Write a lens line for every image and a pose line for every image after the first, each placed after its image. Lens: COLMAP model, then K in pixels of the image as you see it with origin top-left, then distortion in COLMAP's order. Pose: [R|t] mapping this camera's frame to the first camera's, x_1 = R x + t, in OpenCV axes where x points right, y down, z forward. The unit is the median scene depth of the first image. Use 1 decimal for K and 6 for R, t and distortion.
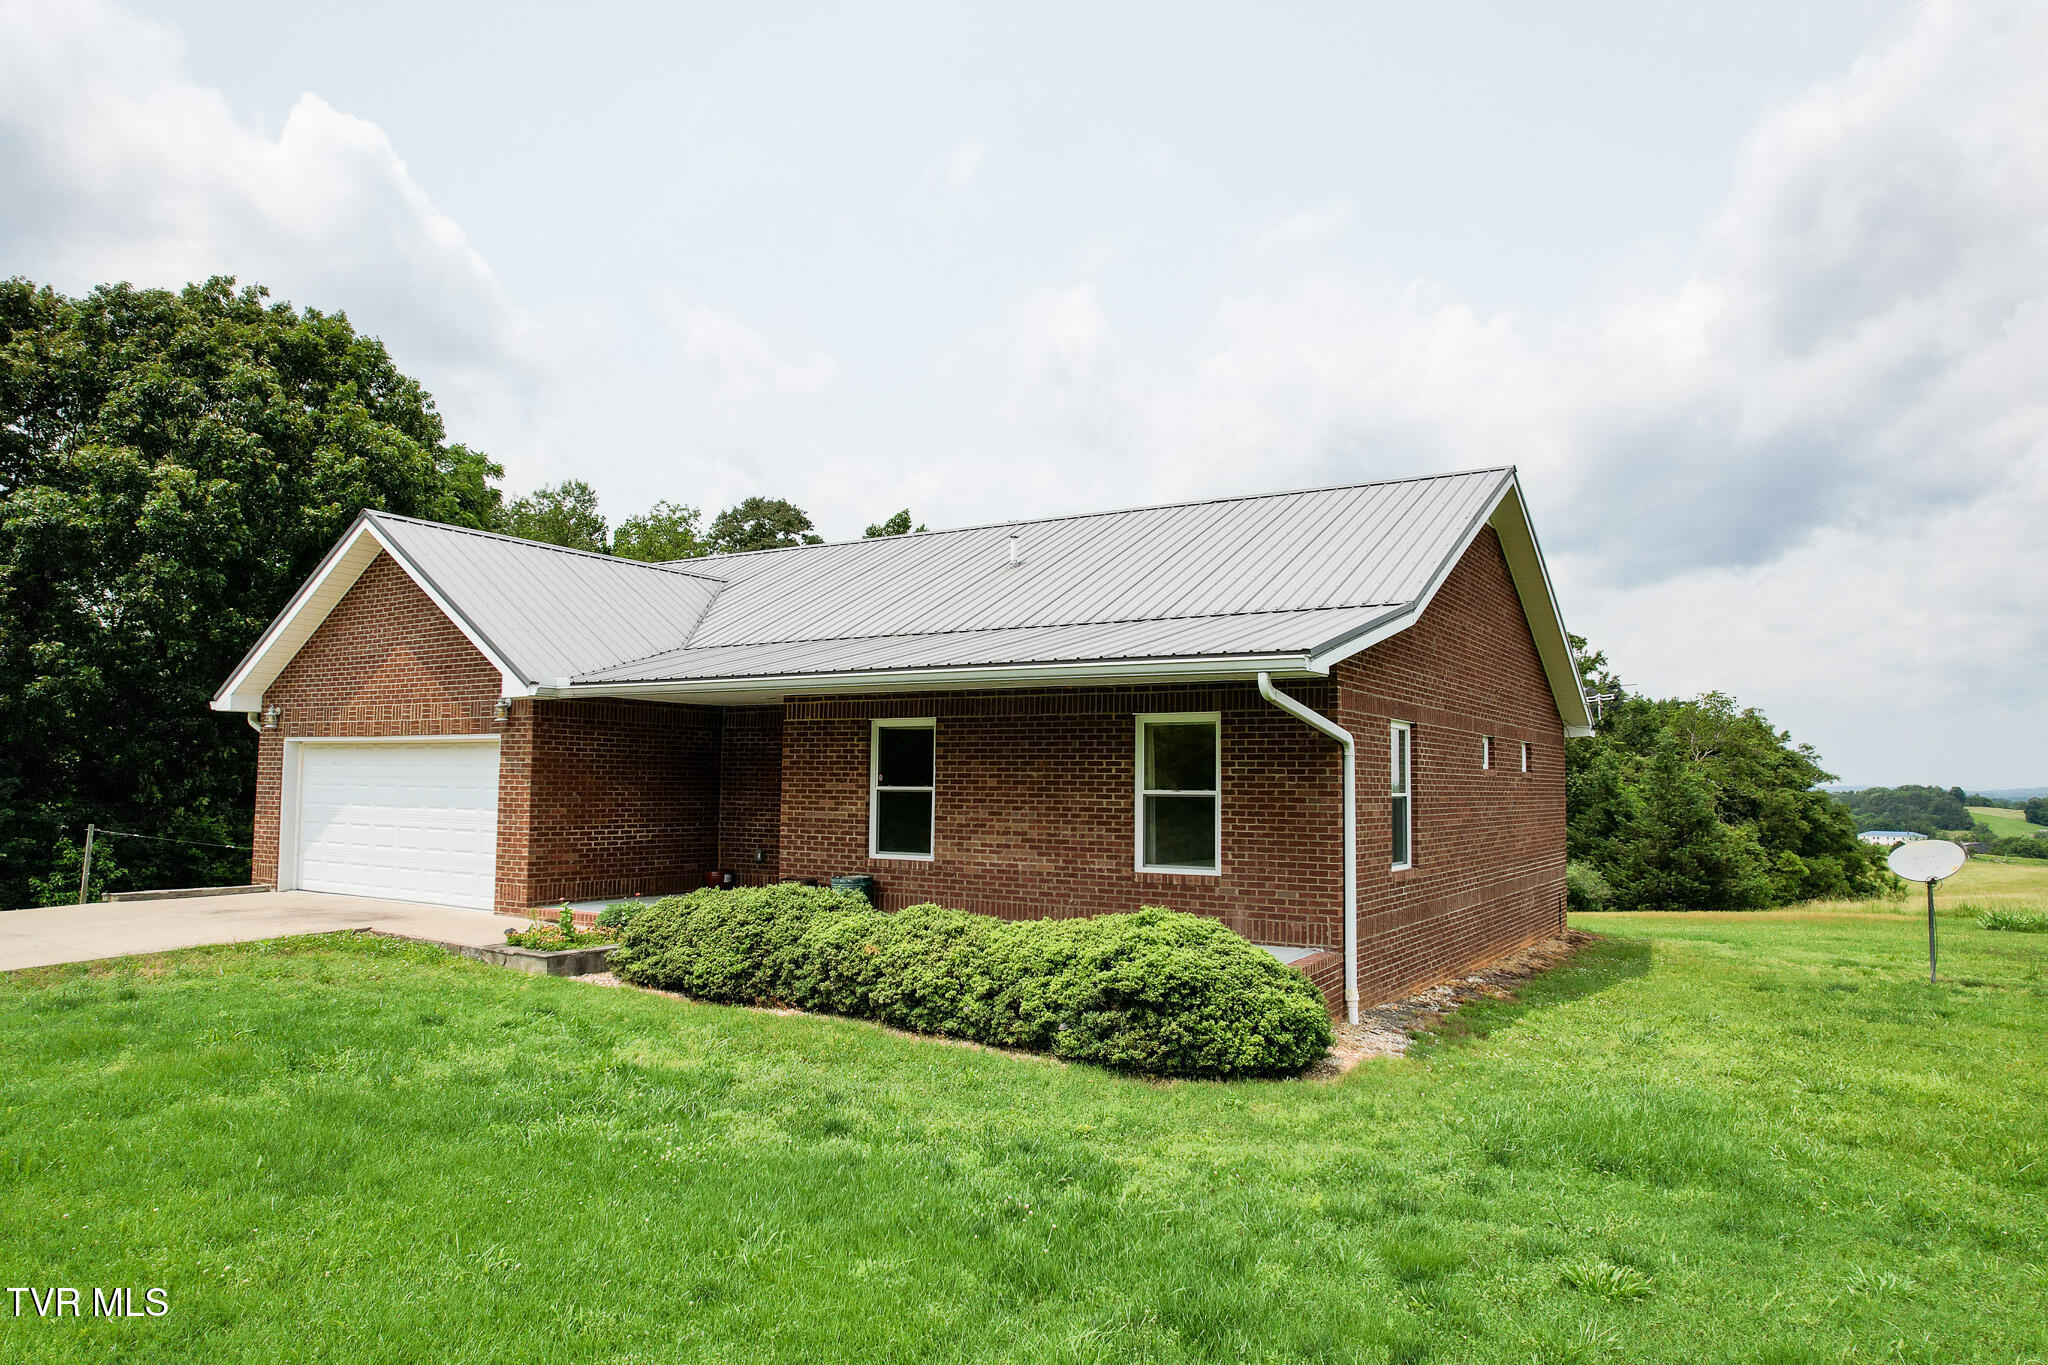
lens RADIAL K [[1290.0, 0, 1029.2], [0, 1290.0, 692.0], [0, 0, 1]] dist [-0.037918, 0.001976]
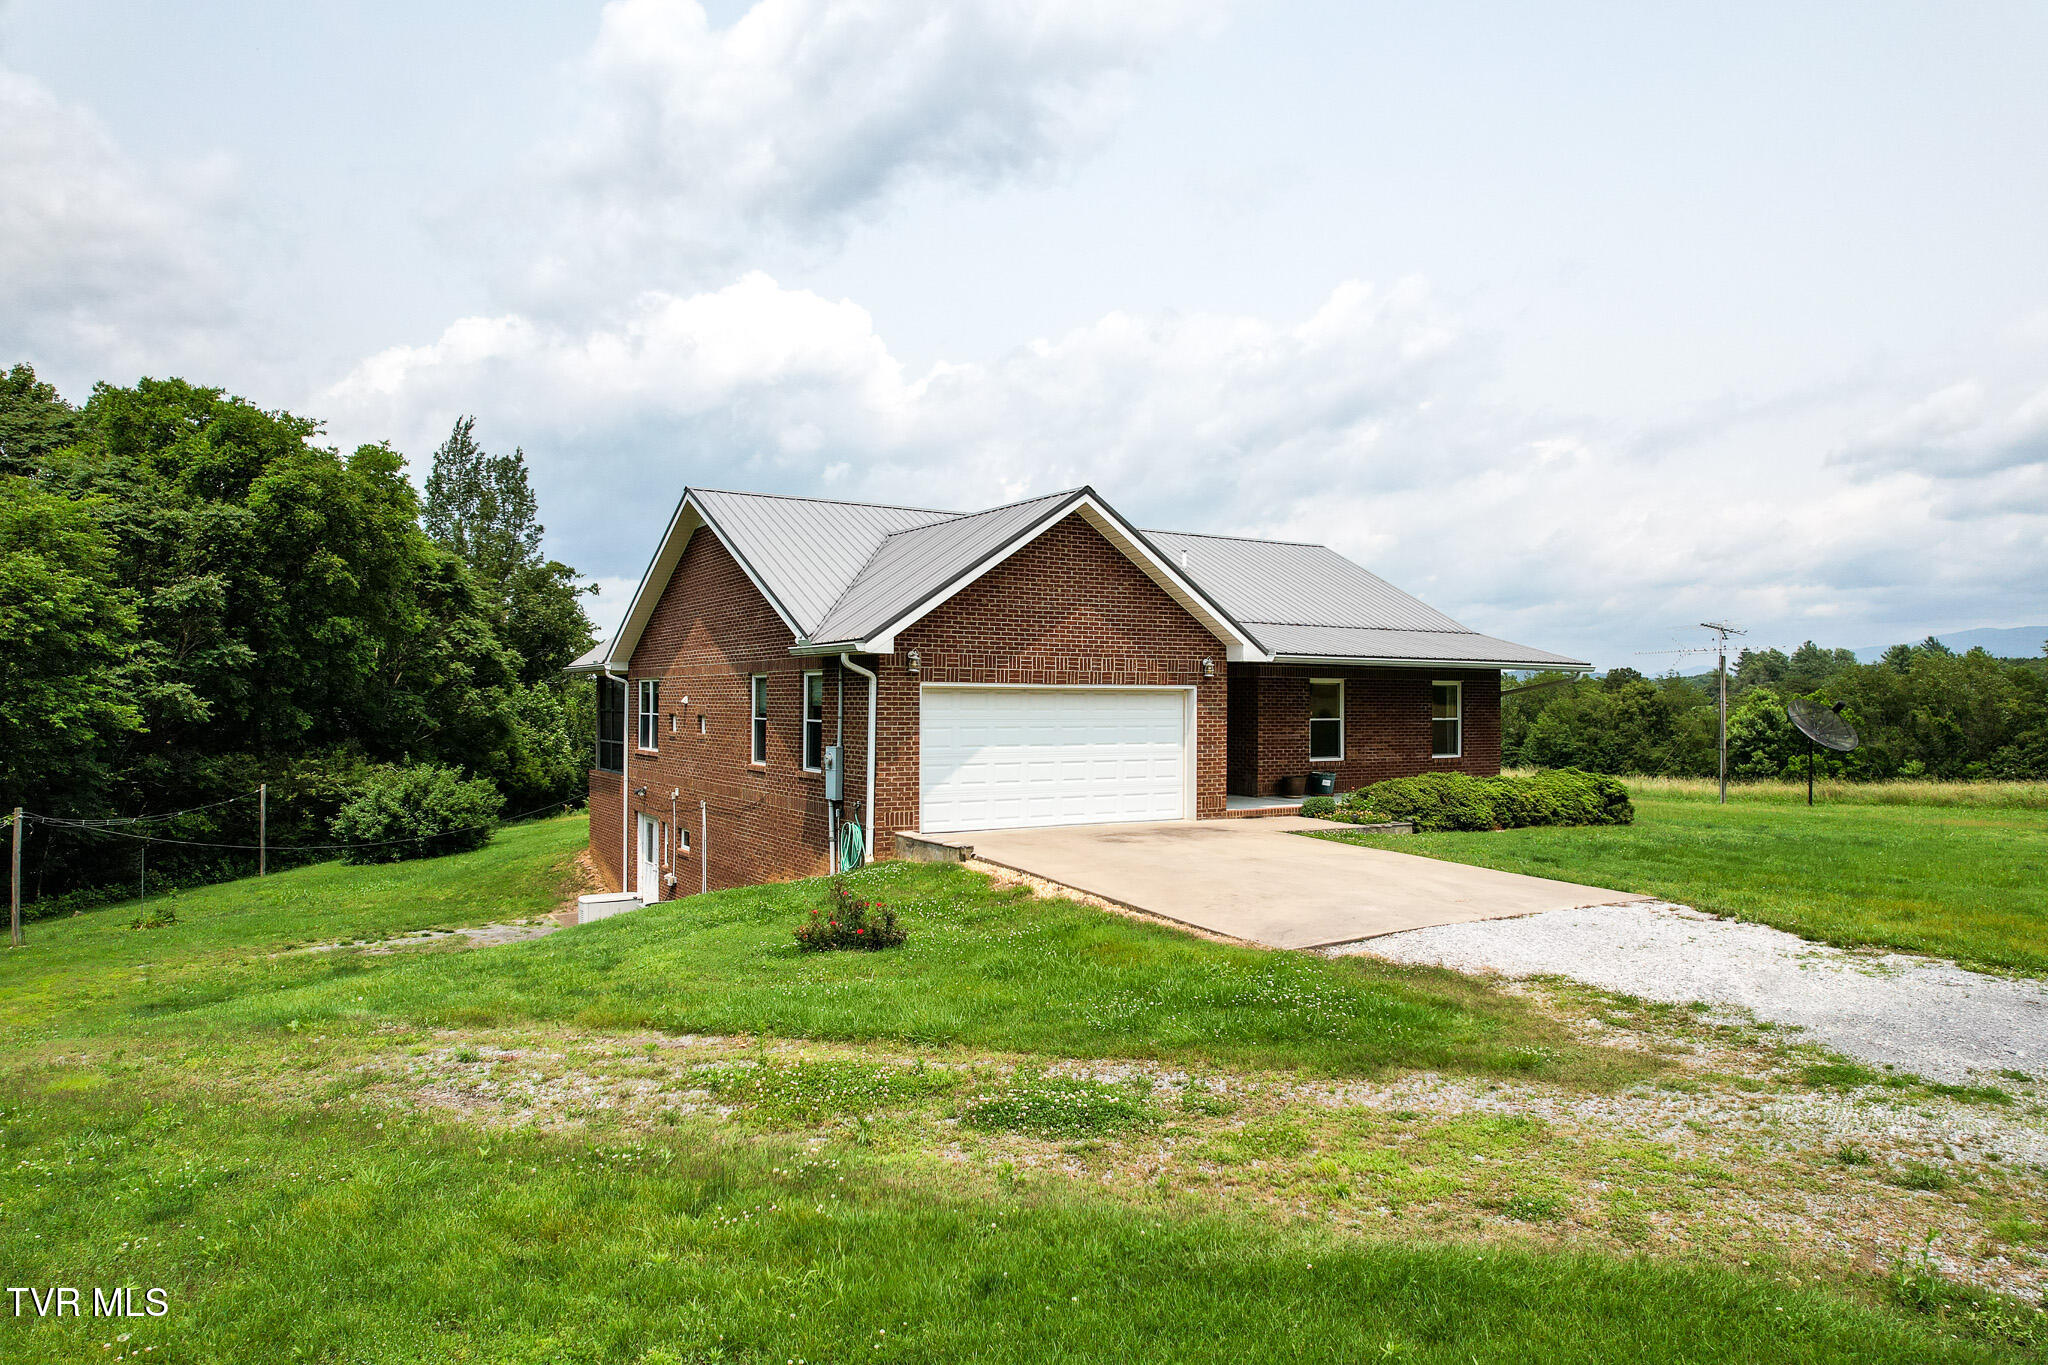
lens RADIAL K [[1290.0, 0, 1029.2], [0, 1290.0, 692.0], [0, 0, 1]] dist [-0.037918, 0.001976]
pose [[0.440393, -0.003110, 0.897800, -1.729899], [-0.064613, 0.997291, 0.035148, 0.003677], [-0.895477, -0.073488, 0.438999, 0.580354]]
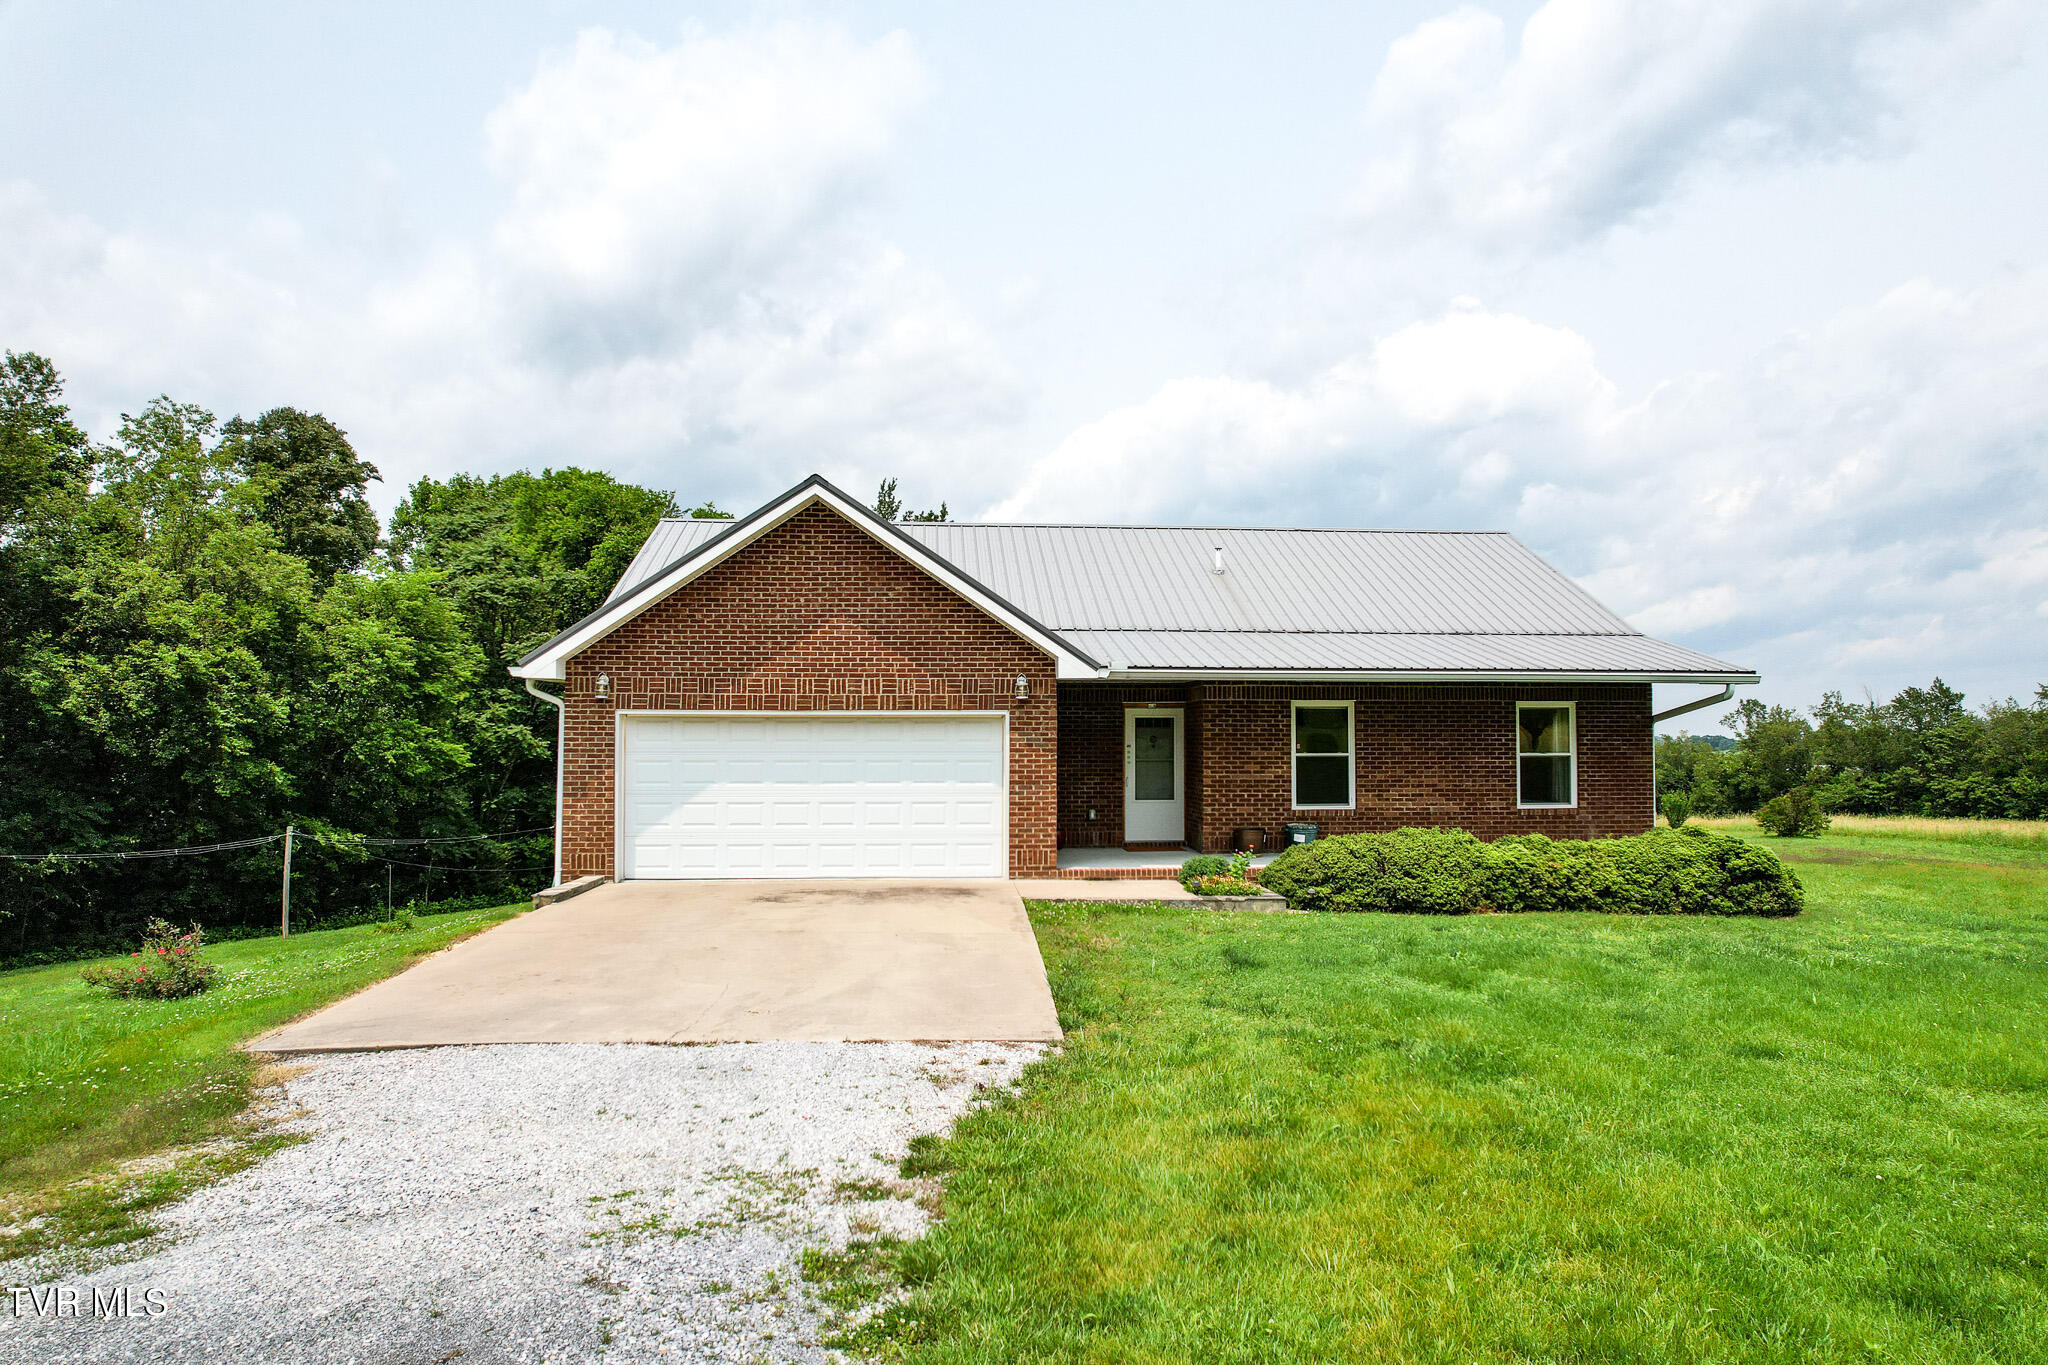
lens RADIAL K [[1290.0, 0, 1029.2], [0, 1290.0, 692.0], [0, 0, 1]] dist [-0.037918, 0.001976]
pose [[0.803107, 0.011609, 0.595721, -1.061262], [-0.034156, 0.999063, 0.026578, -0.011906], [-0.594854, -0.041692, 0.802751, 0.132716]]
